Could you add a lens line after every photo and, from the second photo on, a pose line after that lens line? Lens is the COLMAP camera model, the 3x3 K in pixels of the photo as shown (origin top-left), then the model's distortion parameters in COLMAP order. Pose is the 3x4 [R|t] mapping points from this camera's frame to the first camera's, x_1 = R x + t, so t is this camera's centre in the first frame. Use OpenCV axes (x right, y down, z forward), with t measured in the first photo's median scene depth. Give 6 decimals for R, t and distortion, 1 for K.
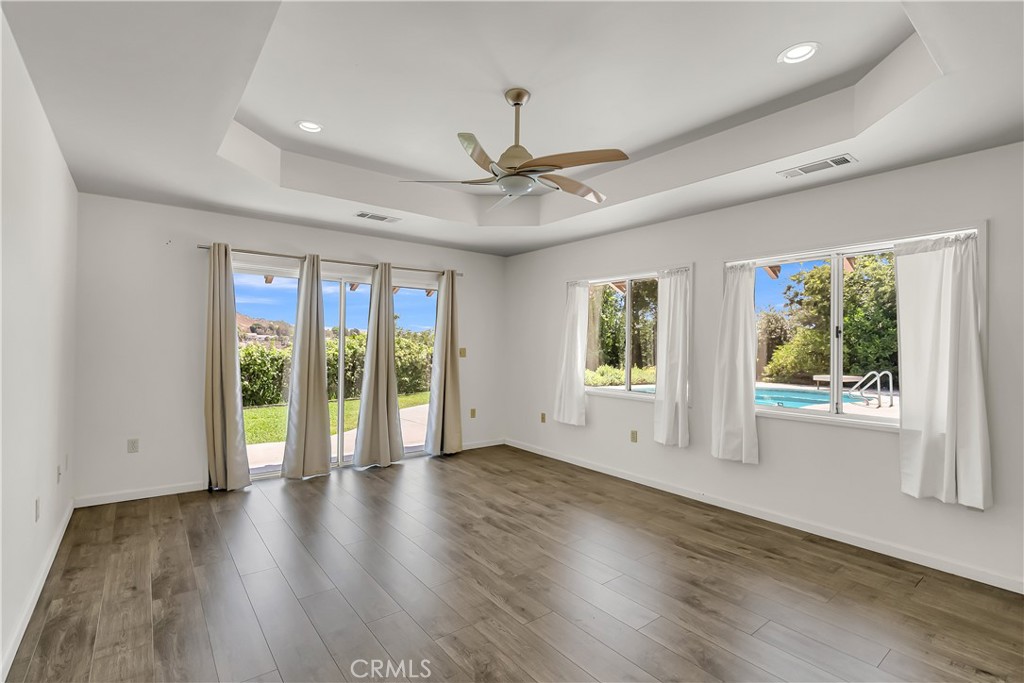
lens RADIAL K [[463.6, 0, 507.7], [0, 463.6, 342.0], [0, 0, 1]] dist [0.001372, 0.000138]
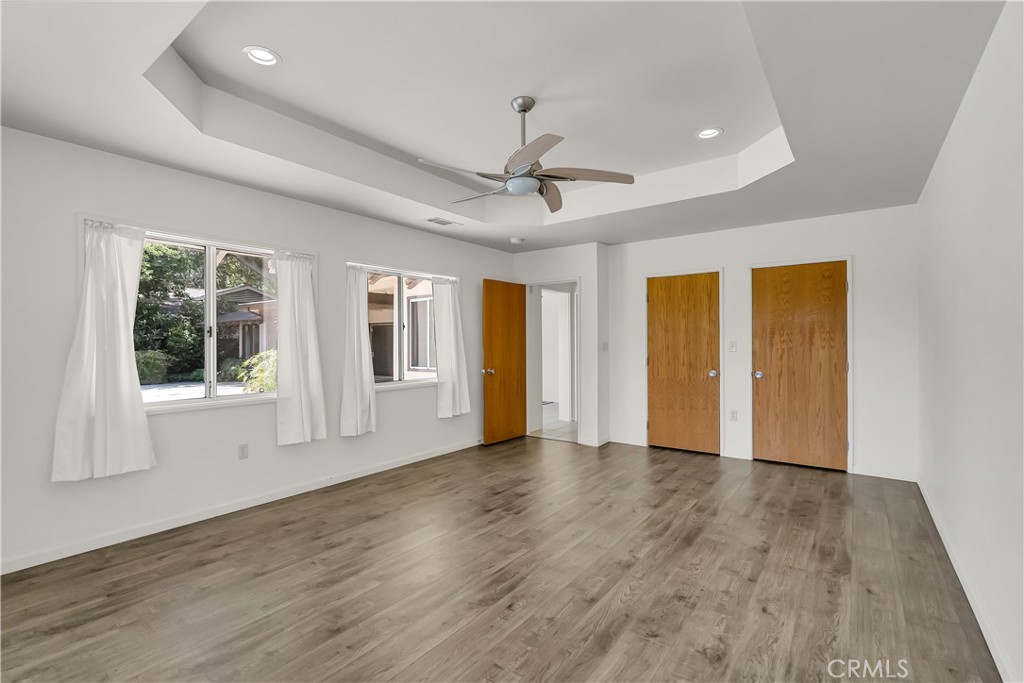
lens RADIAL K [[463.6, 0, 508.1], [0, 463.6, 342.1], [0, 0, 1]] dist [0.001372, 0.000138]
pose [[-0.248321, -0.013091, 0.968589, -0.718768], [-0.003606, 0.999914, 0.012590, 0.007786], [-0.968671, -0.000366, -0.248347, 0.913669]]
